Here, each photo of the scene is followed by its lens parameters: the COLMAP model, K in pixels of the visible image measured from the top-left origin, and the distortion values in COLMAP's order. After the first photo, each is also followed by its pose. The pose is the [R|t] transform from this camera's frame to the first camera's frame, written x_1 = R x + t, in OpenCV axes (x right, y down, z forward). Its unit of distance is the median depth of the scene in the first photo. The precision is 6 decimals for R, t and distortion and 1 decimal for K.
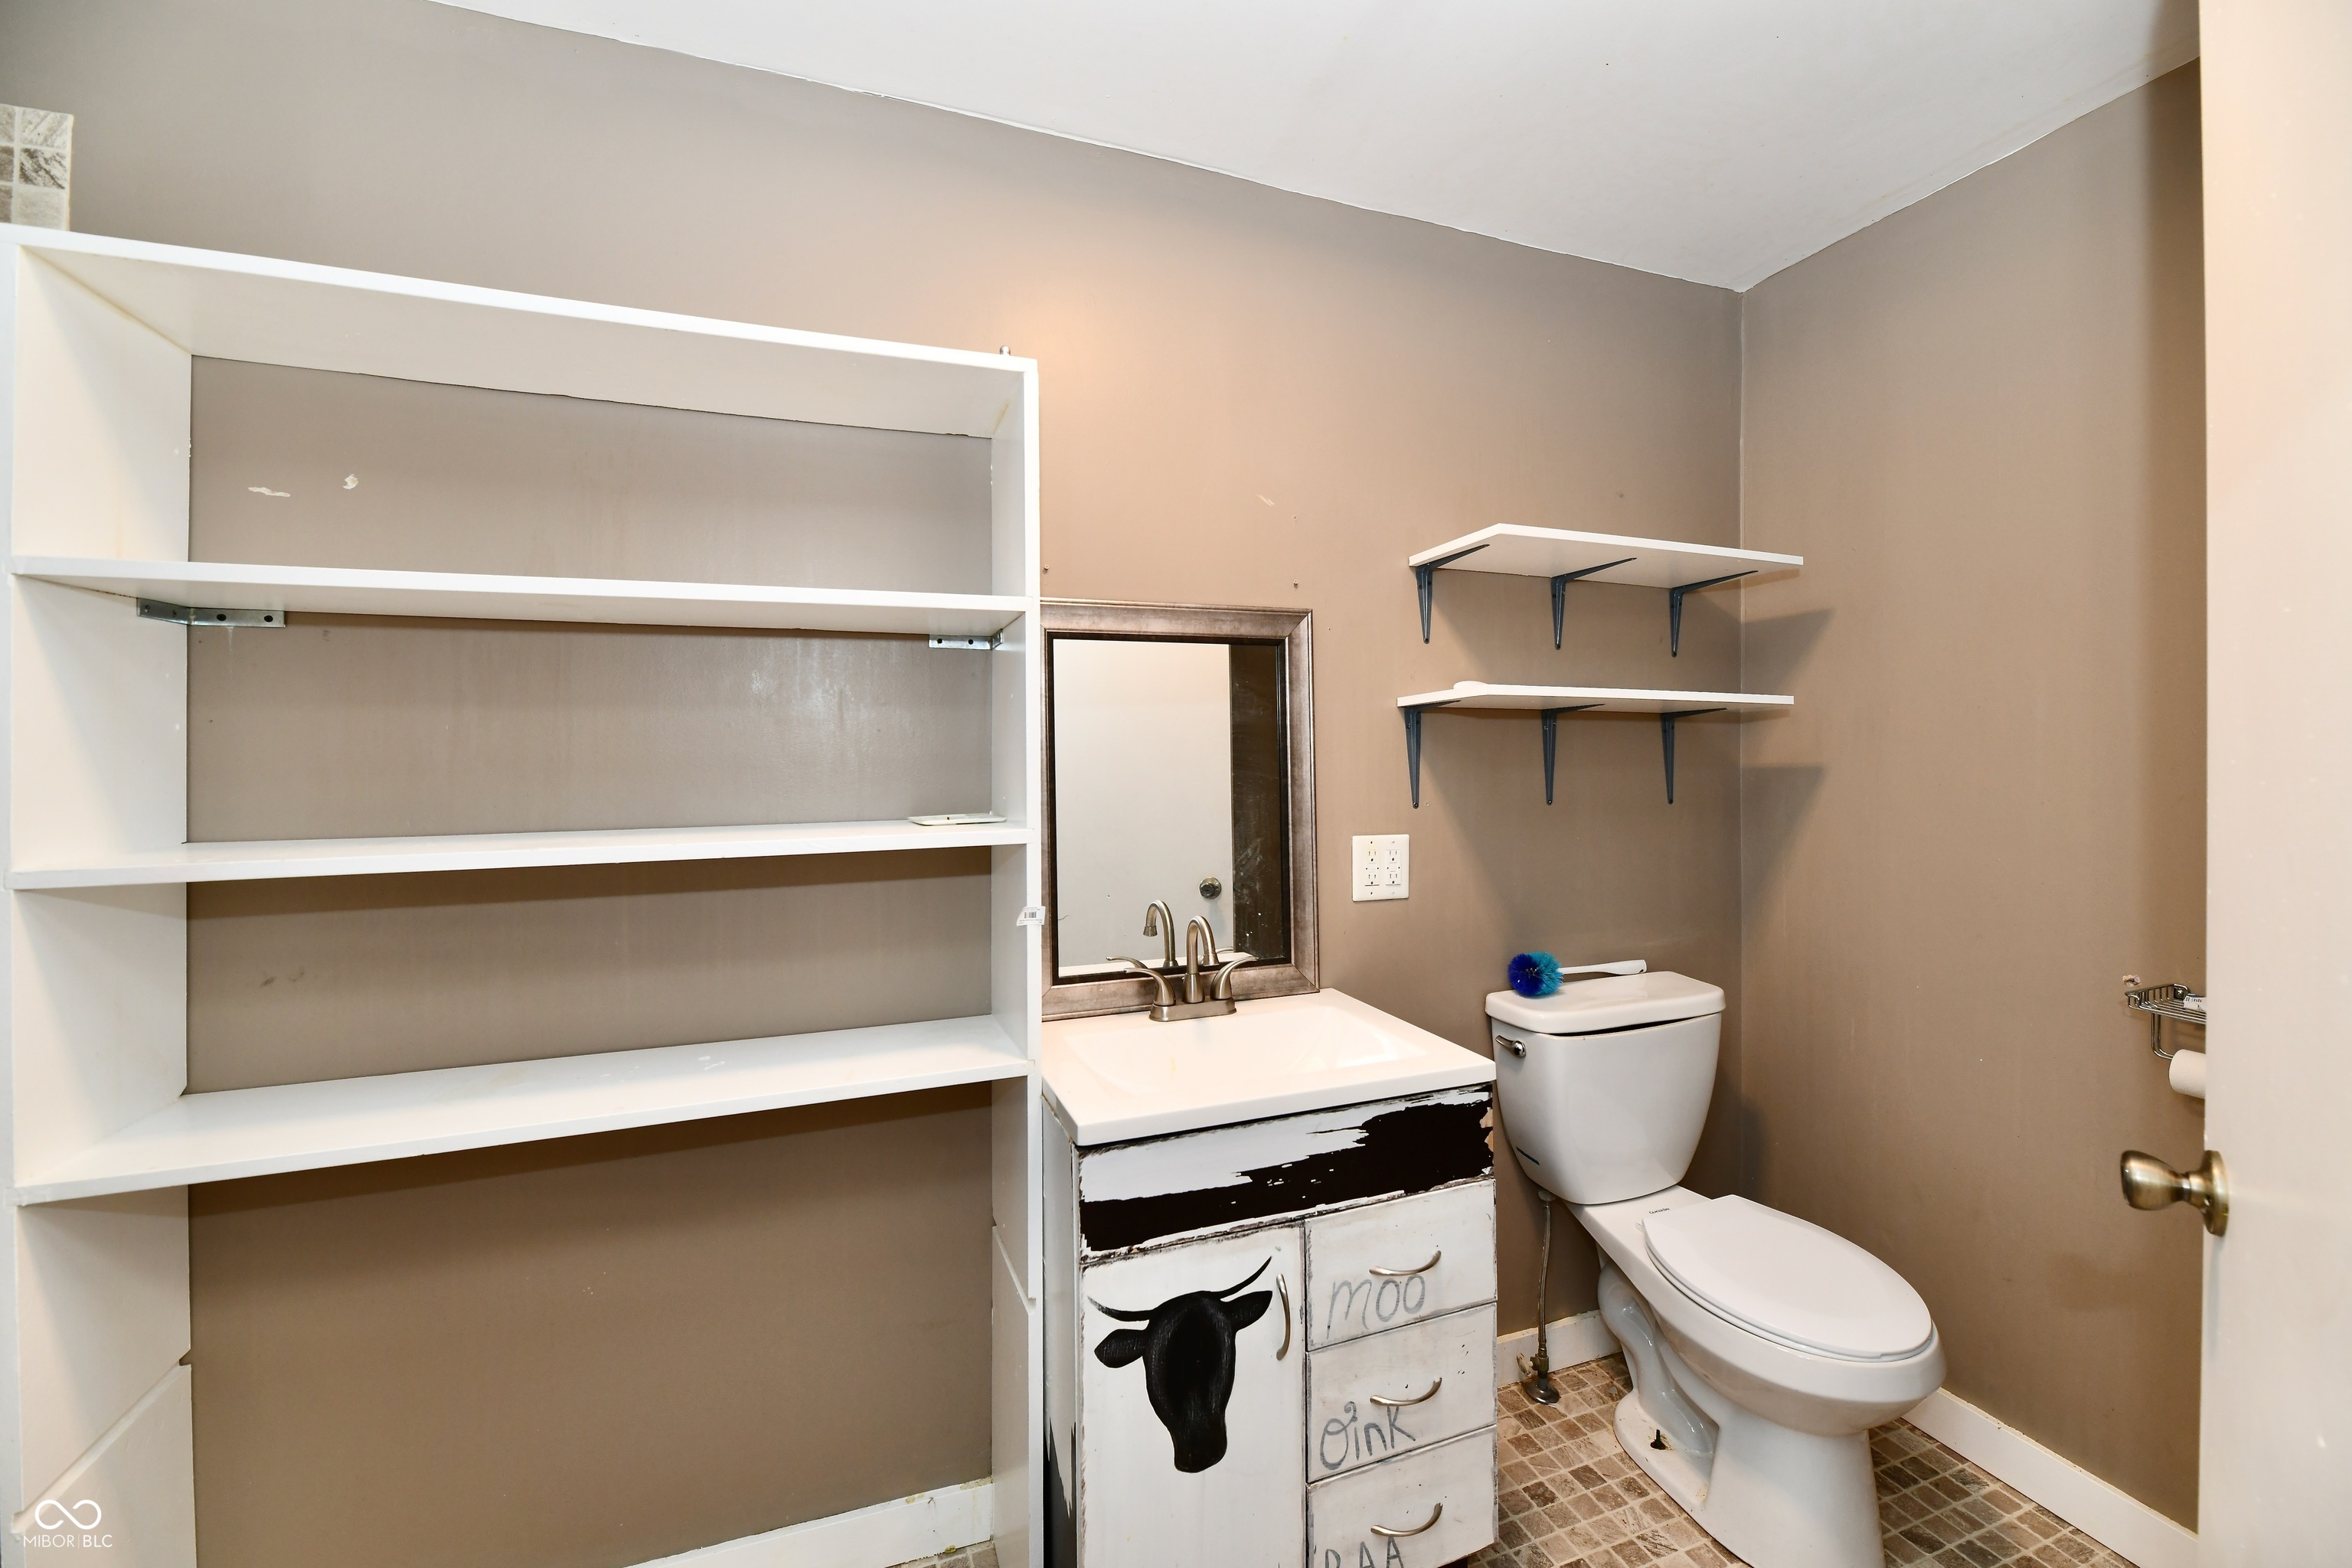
lens RADIAL K [[967.5, 0, 1185.7], [0, 967.5, 772.4], [0, 0, 1]] dist [-0.002983, -0.001914]
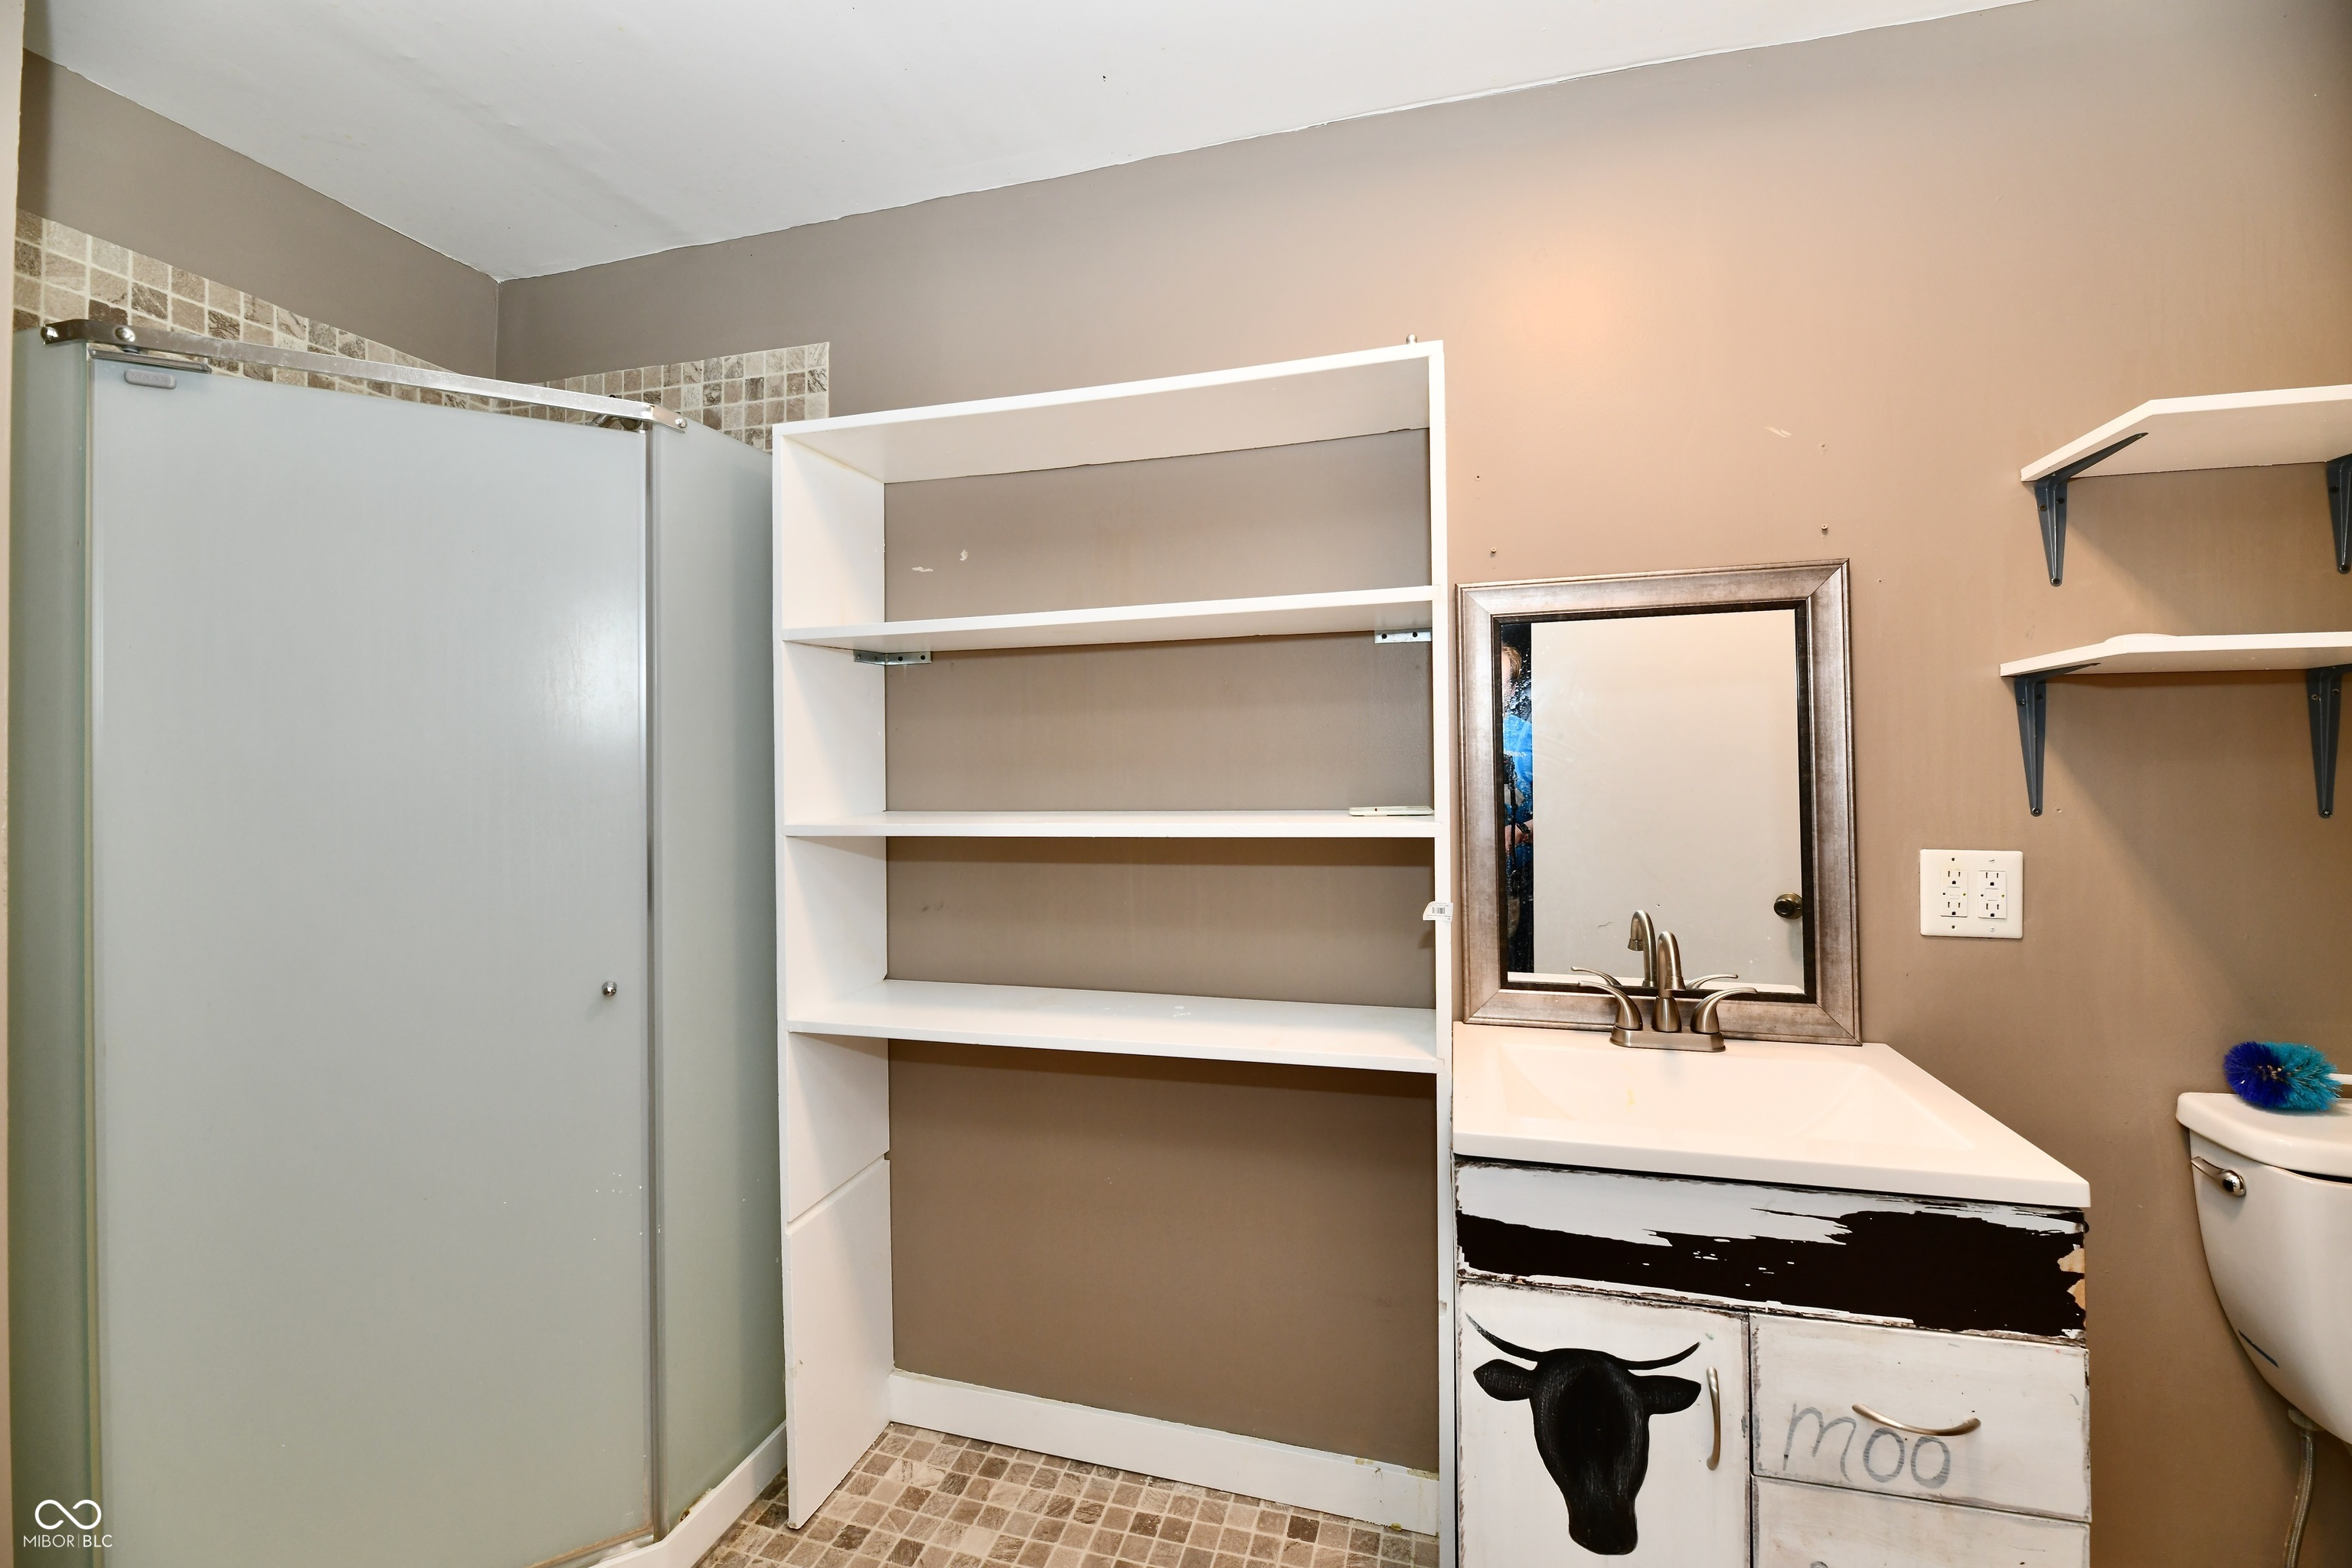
lens RADIAL K [[967.5, 0, 1181.9], [0, 967.5, 771.2], [0, 0, 1]] dist [-0.002983, -0.001914]
pose [[0.805443, 0.006410, -0.592638, 0.204588], [-0.002092, 0.999966, 0.007972, -0.000728], [0.592669, -0.005181, 0.805429, 0.057402]]
